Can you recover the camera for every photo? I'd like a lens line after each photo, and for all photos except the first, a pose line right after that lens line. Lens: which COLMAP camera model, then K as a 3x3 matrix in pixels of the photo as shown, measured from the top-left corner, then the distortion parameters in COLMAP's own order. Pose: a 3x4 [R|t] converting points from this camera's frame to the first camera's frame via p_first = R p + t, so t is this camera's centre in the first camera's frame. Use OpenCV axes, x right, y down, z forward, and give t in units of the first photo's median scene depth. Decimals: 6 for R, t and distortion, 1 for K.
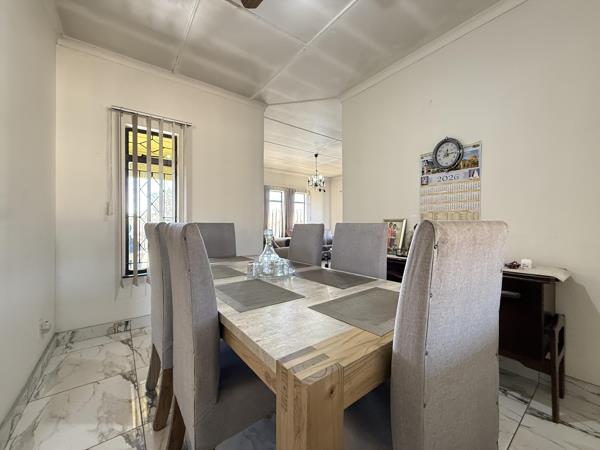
lens RADIAL K [[238.9, 0, 302.3], [0, 238.9, 226.3], [0, 0, 1]] dist [-0.002073, -0.000266]
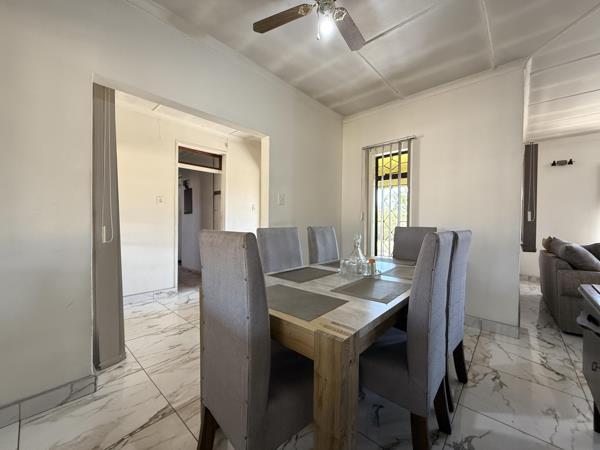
lens RADIAL K [[238.9, 0, 303.0], [0, 238.9, 224.2], [0, 0, 1]] dist [-0.002073, -0.000266]
pose [[0.189906, 0.004770, -0.981791, 0.520428], [-0.026990, 0.999636, -0.000364, -0.009541], [0.981431, 0.026567, 0.189965, 0.303550]]
